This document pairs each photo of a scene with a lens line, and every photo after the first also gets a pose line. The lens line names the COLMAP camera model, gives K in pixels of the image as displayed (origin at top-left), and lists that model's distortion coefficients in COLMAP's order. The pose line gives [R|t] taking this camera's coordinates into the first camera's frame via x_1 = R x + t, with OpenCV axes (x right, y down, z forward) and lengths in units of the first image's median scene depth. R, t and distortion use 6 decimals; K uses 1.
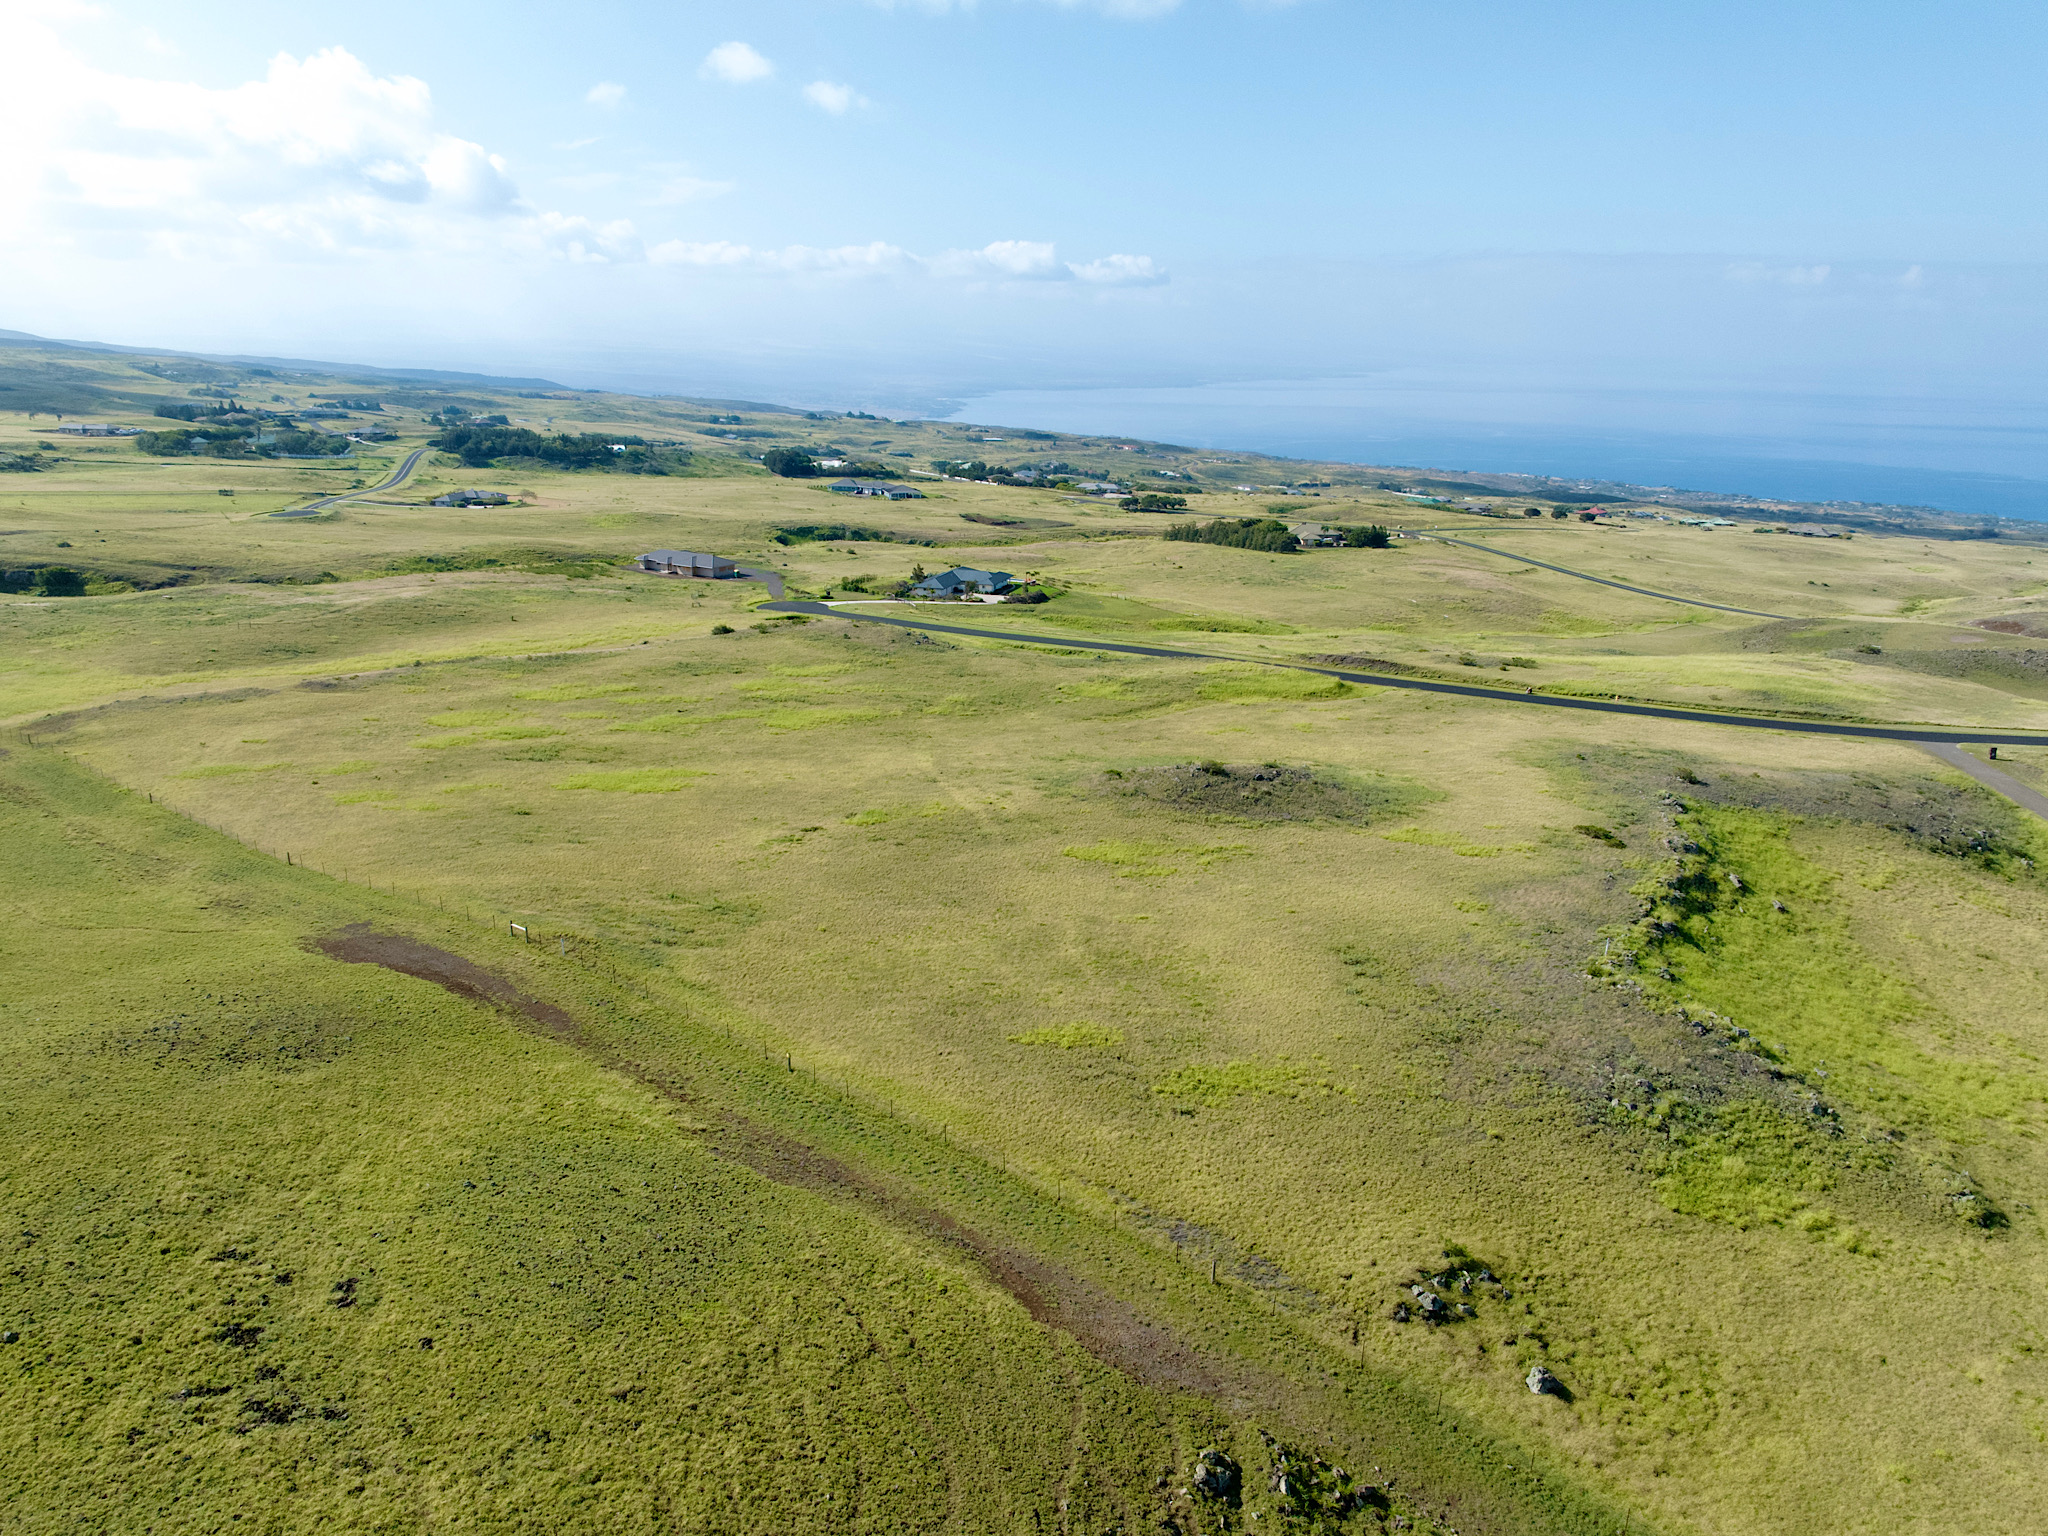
lens RADIAL K [[1446.3, 0, 1025.6], [0, 1446.3, 774.8], [0, 0, 1]] dist [-0.055466, 0.023247]
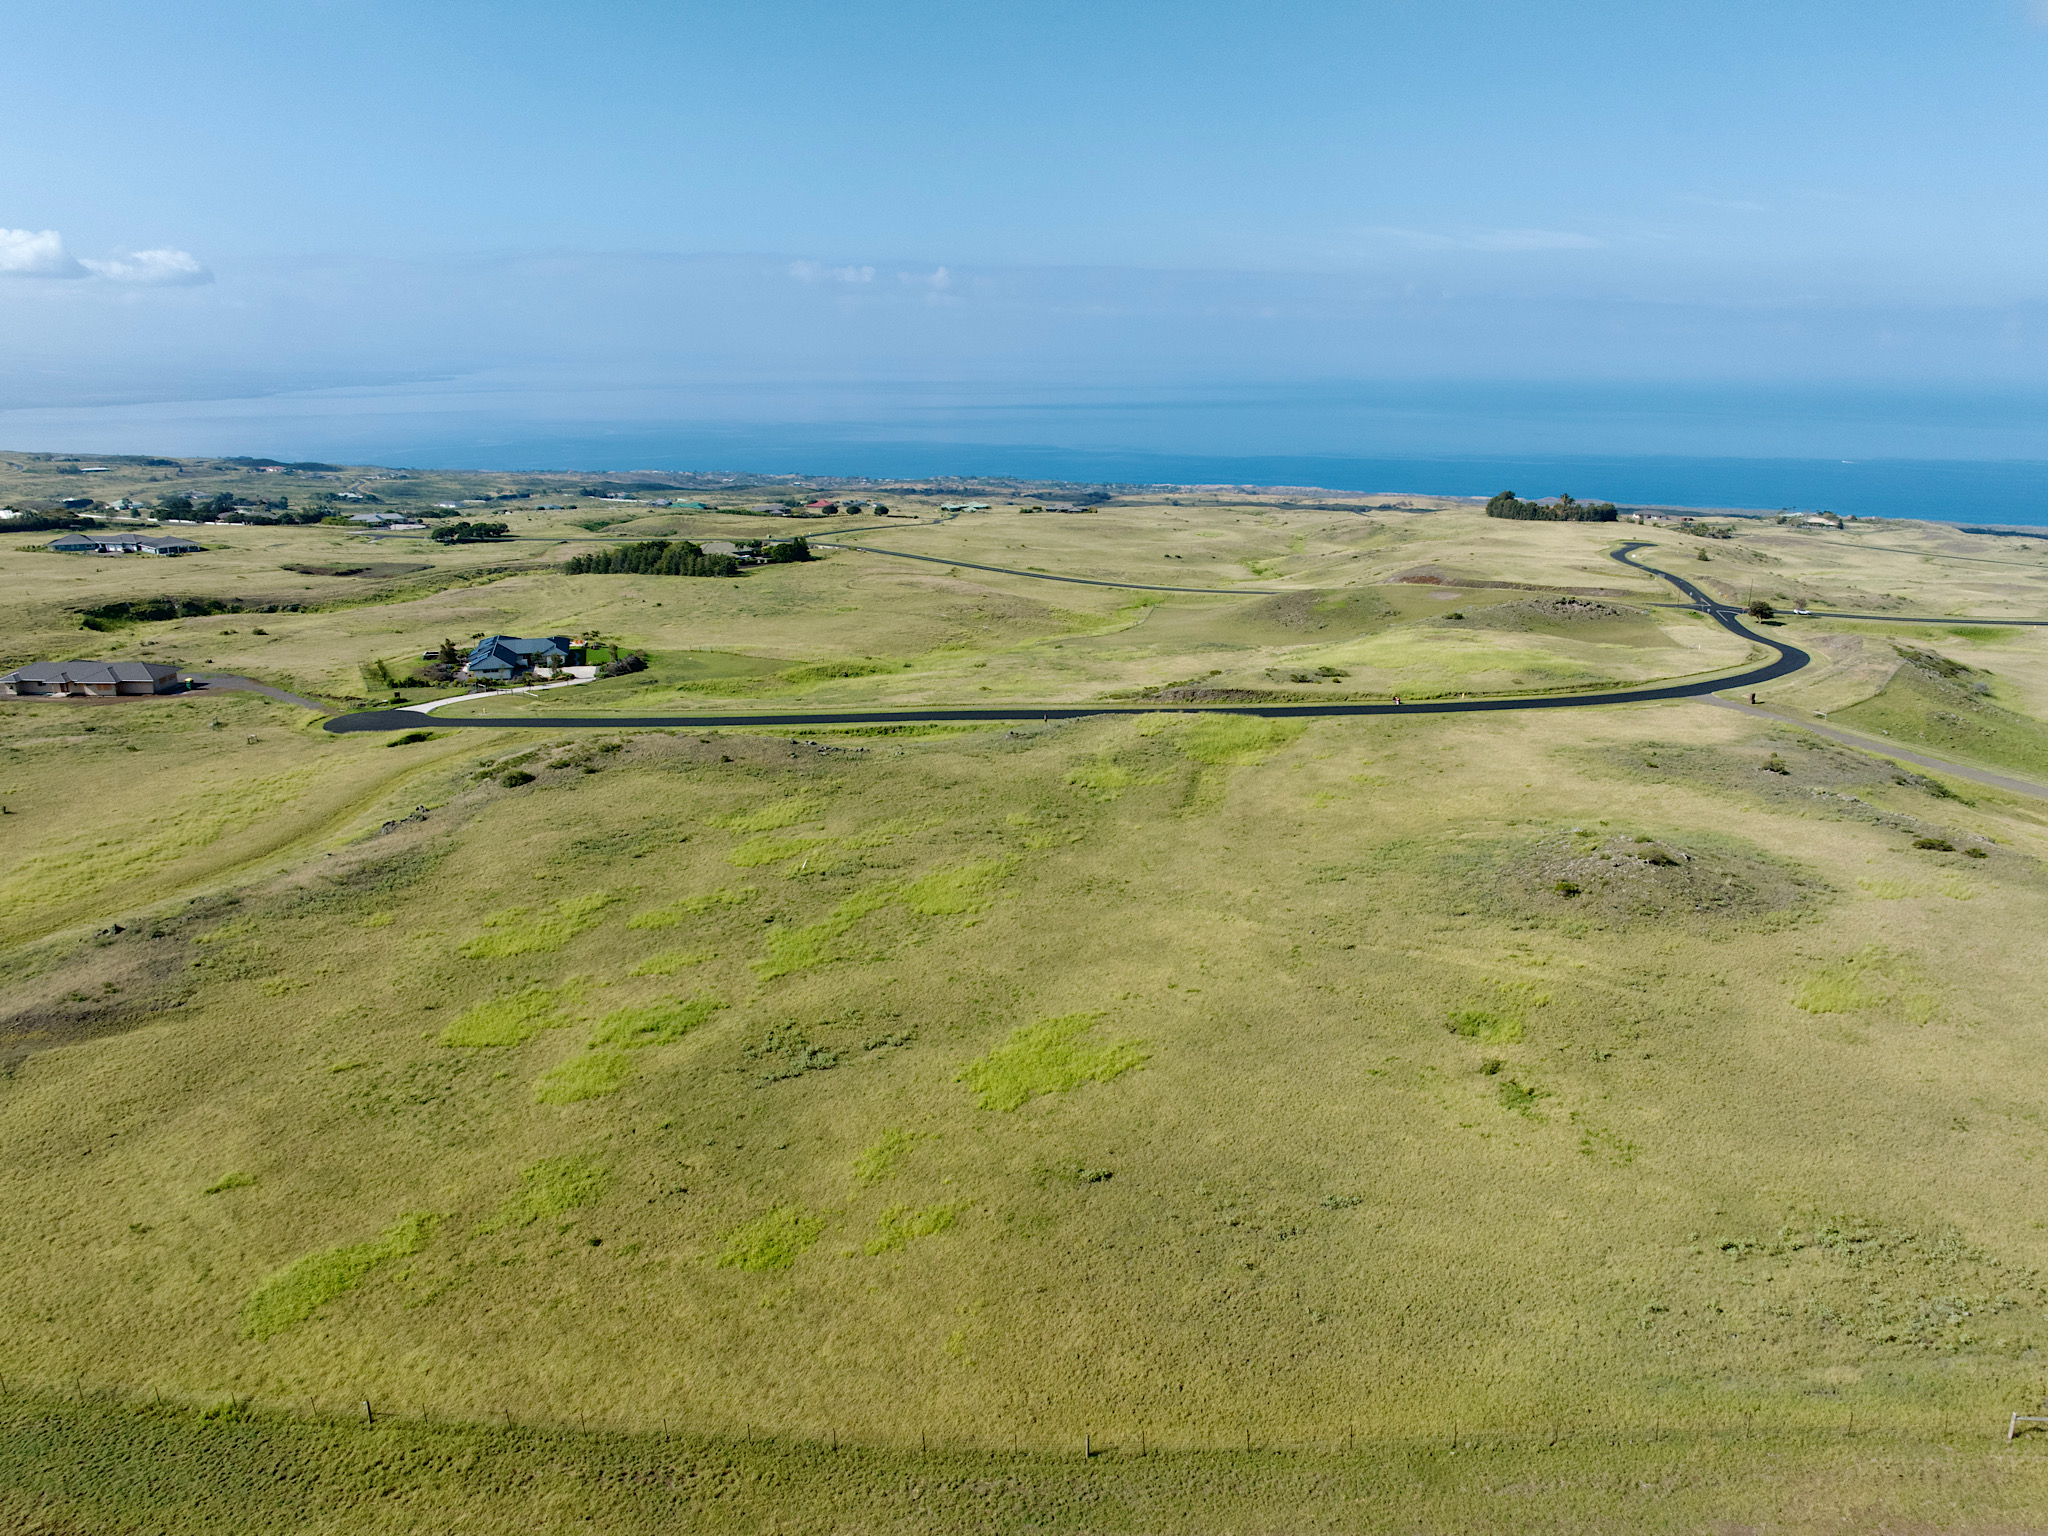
lens RADIAL K [[1446.3, 0, 1020.7], [0, 1446.3, 768.9], [0, 0, 1]] dist [-0.055466, 0.023247]
pose [[0.823477, -0.164533, 0.542969, -0.380680], [0.166251, 0.984994, 0.046337, -0.096577], [-0.542445, 0.052112, 0.838473, 0.308306]]
